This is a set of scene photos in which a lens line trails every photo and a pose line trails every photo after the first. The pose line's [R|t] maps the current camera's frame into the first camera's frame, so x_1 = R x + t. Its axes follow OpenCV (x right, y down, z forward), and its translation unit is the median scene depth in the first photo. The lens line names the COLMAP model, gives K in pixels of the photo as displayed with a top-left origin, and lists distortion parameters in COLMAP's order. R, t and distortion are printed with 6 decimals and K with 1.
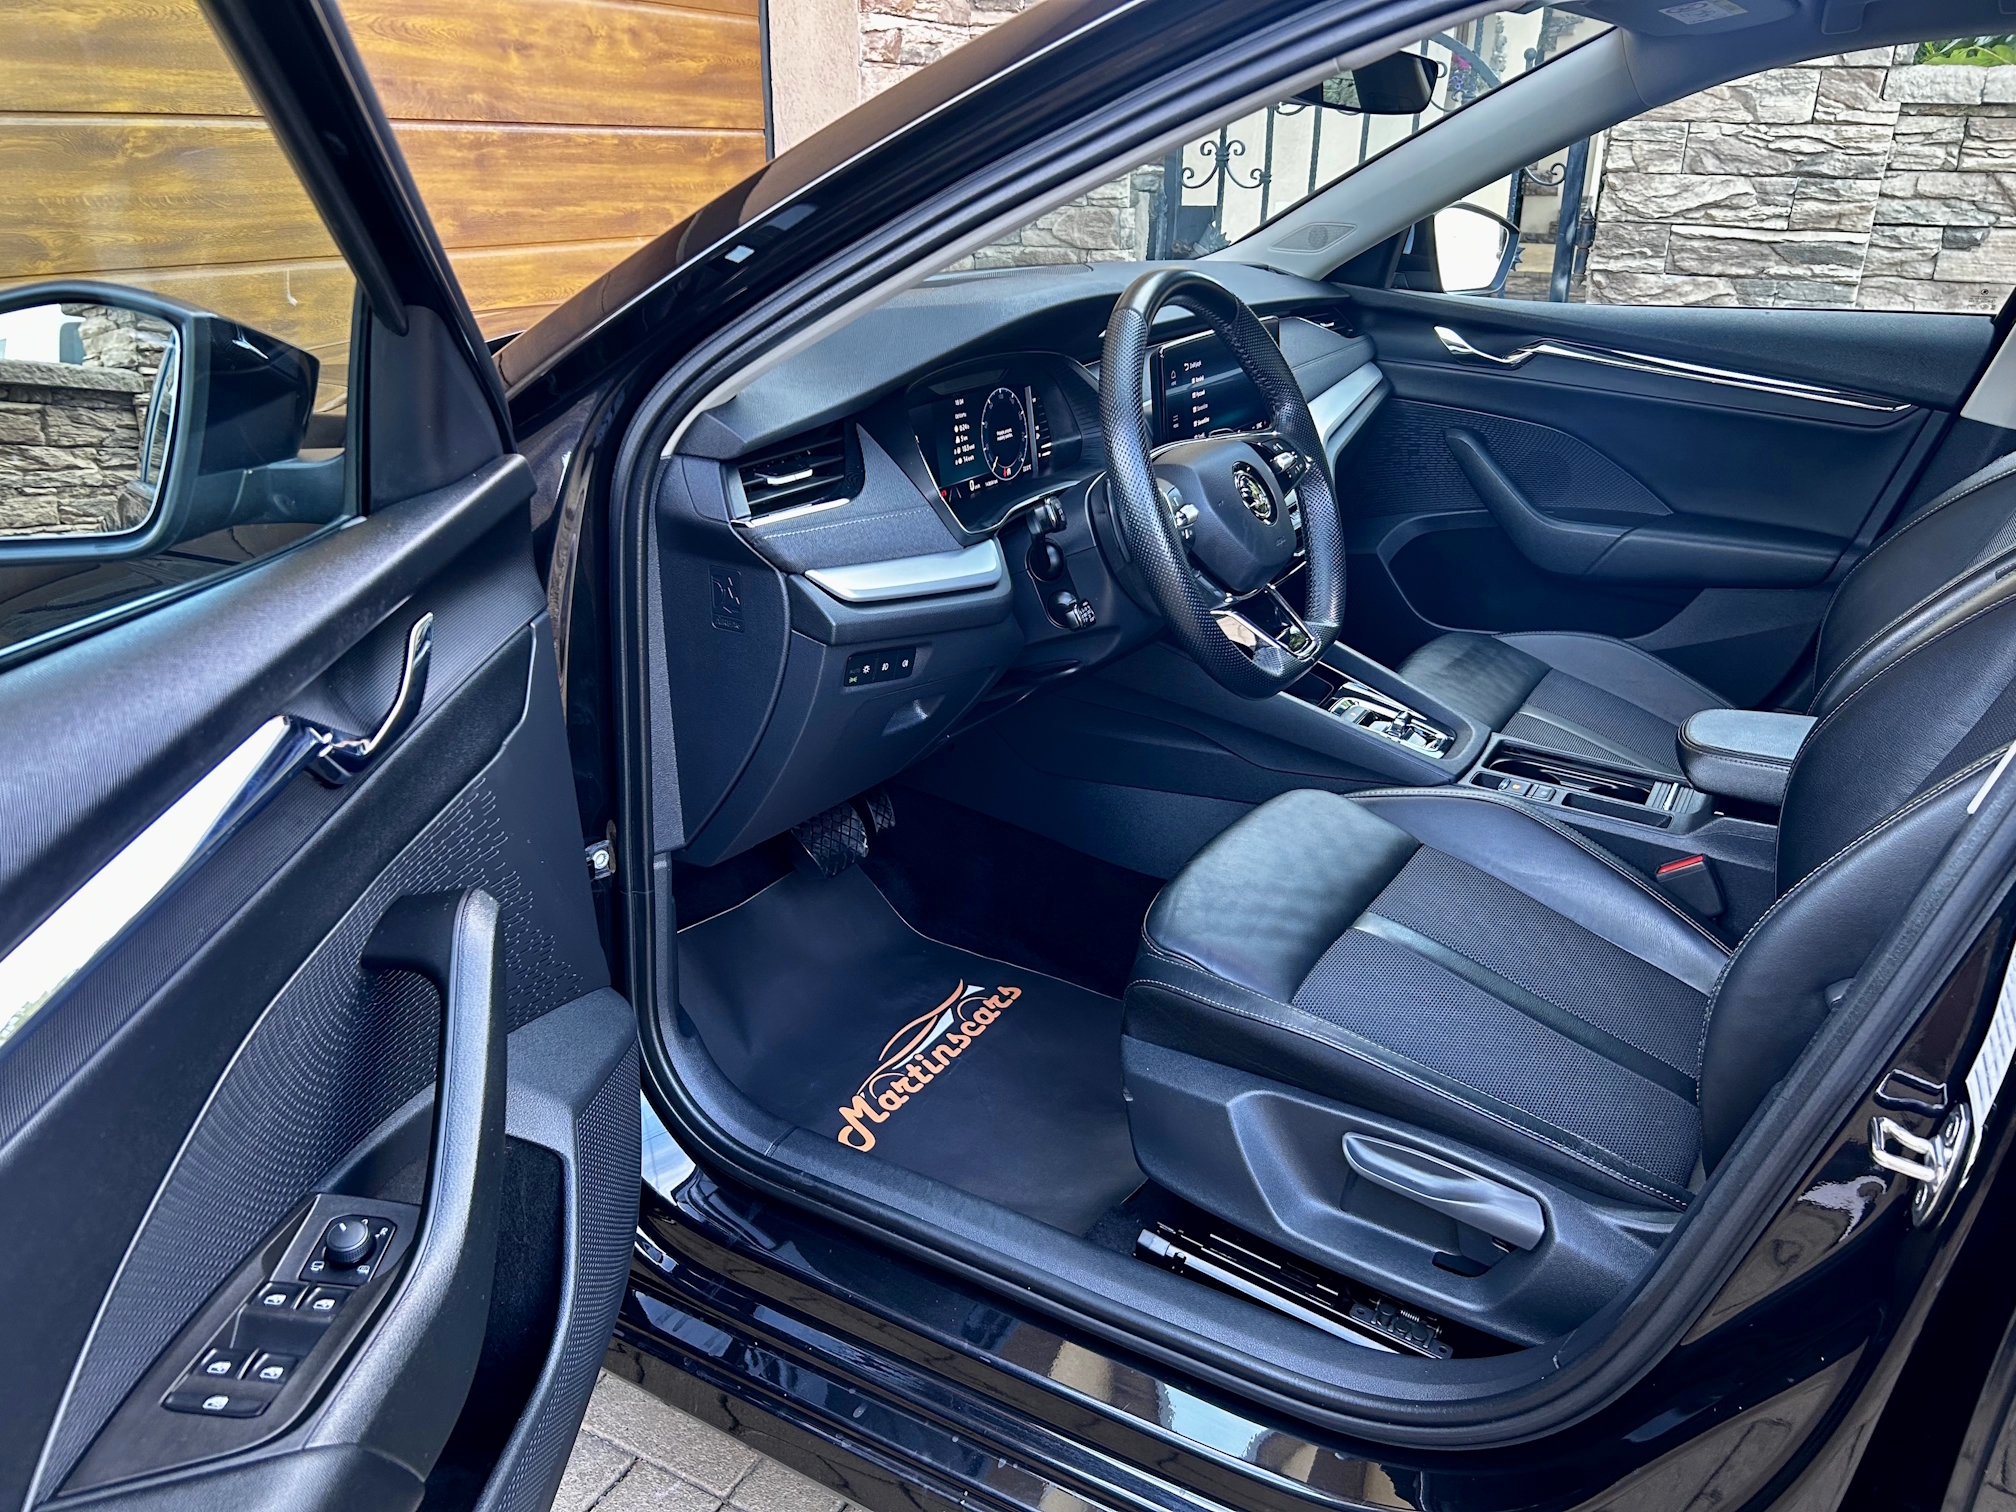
lens RADIAL K [[1525.3, 0, 1005.9], [0, 1525.3, 755.2], [0, 0, 1]] dist [0.058939, -0.073832]
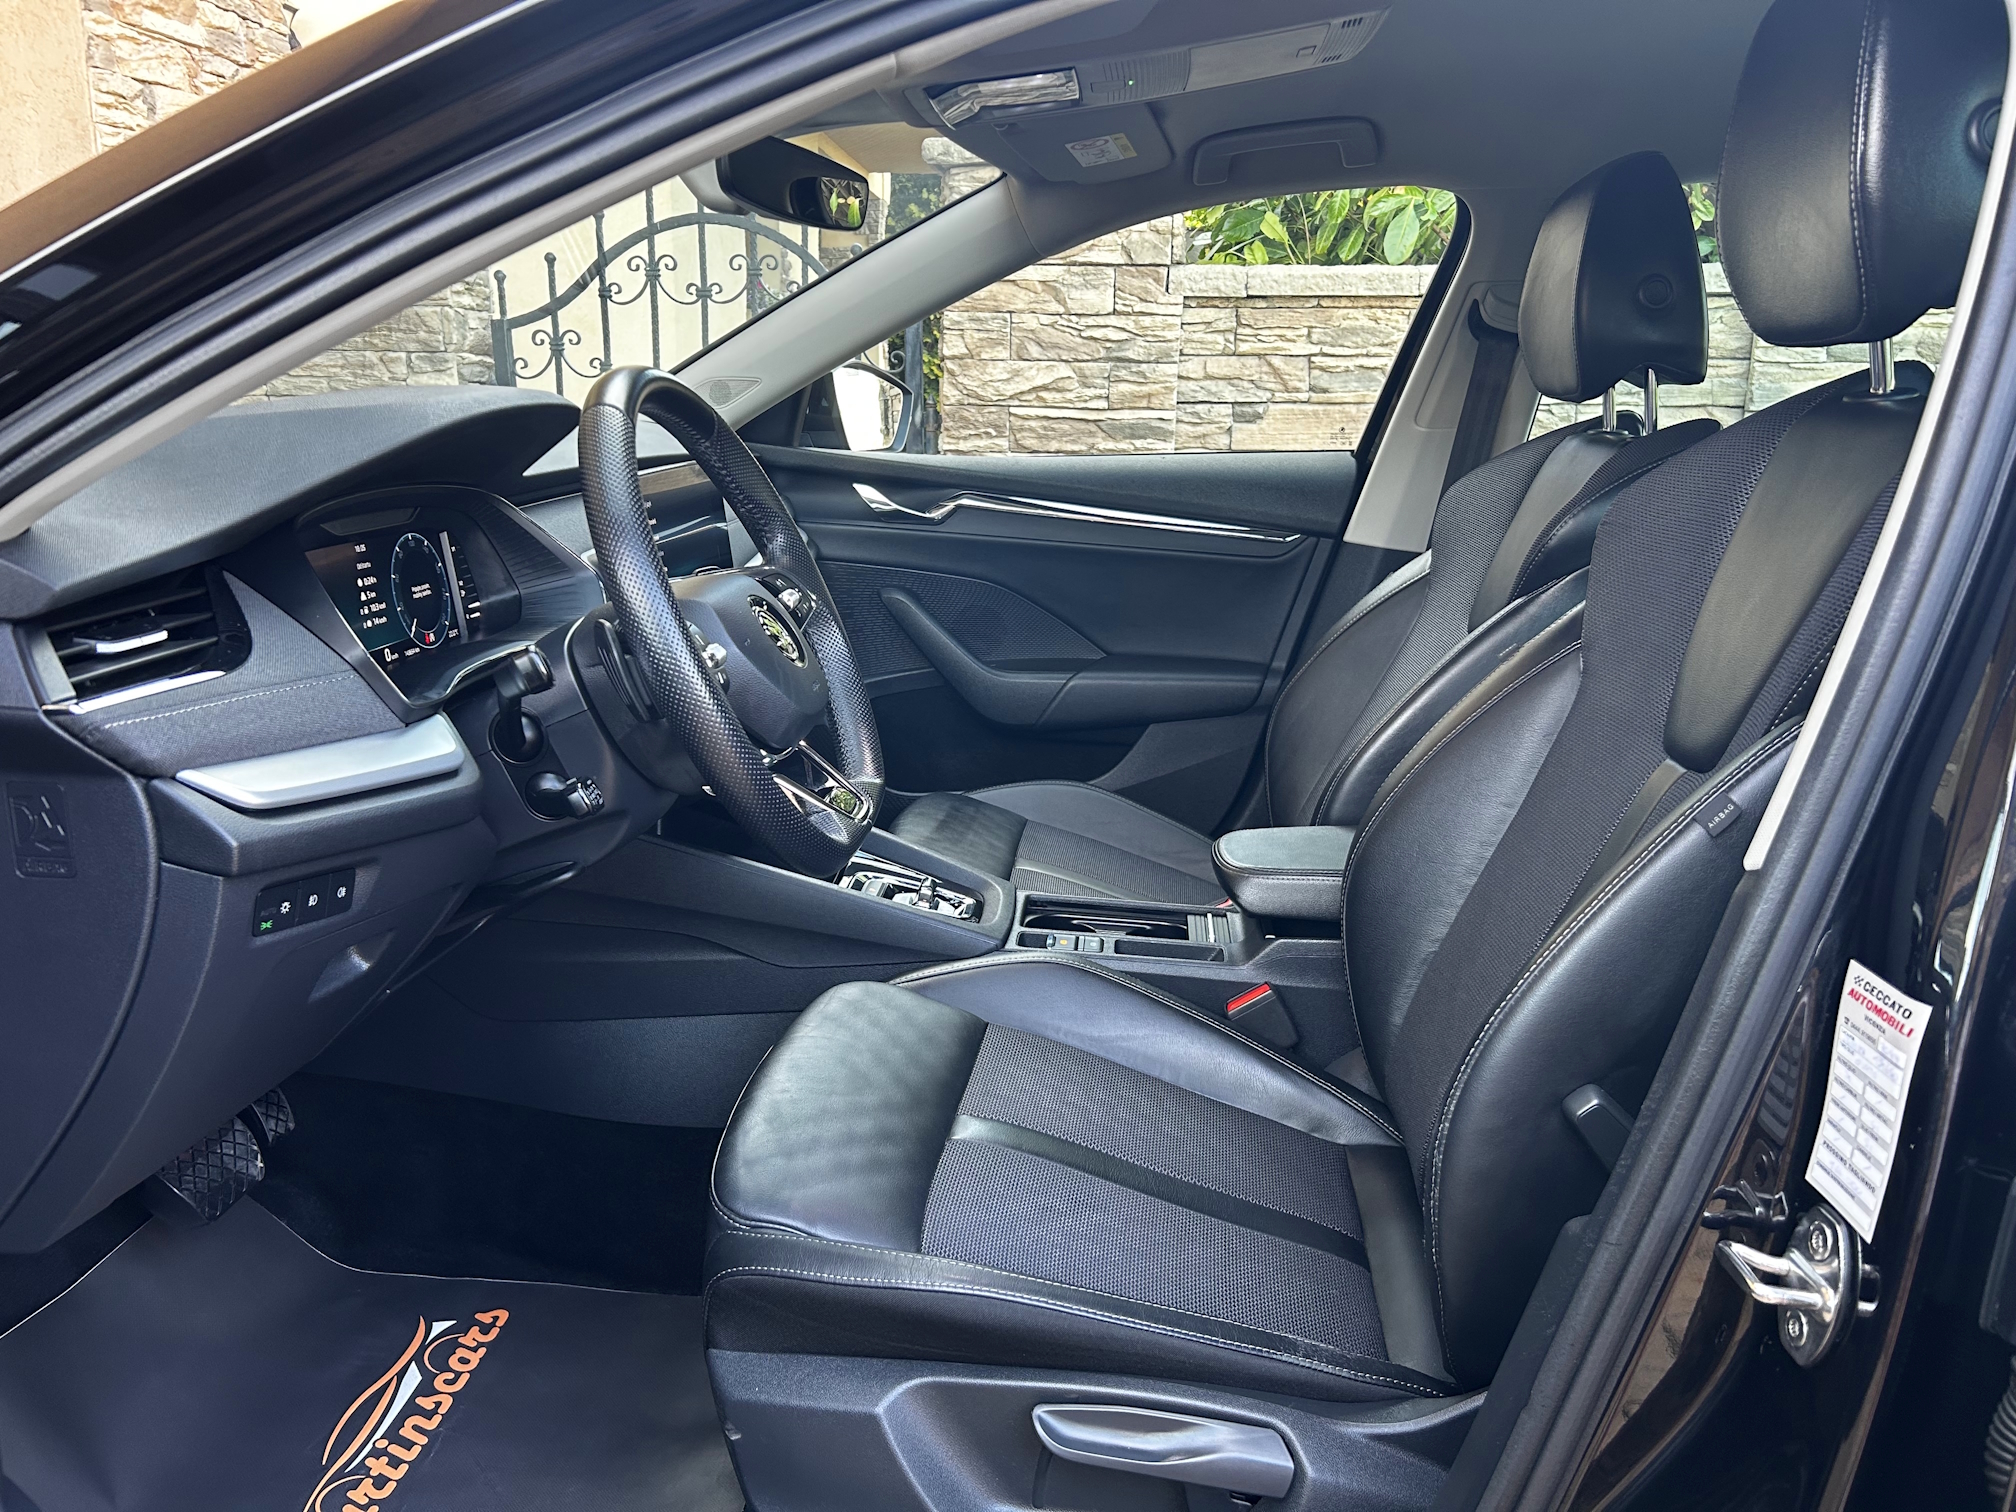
lens RADIAL K [[1525.3, 0, 1006.6], [0, 1525.3, 754.9], [0, 0, 1]] dist [0.058939, -0.073832]
pose [[0.906401, -0.102284, 0.409849, -0.057875], [0.157043, 0.982293, -0.102162, -0.001546], [-0.392142, 0.156963, 0.906414, 0.181941]]
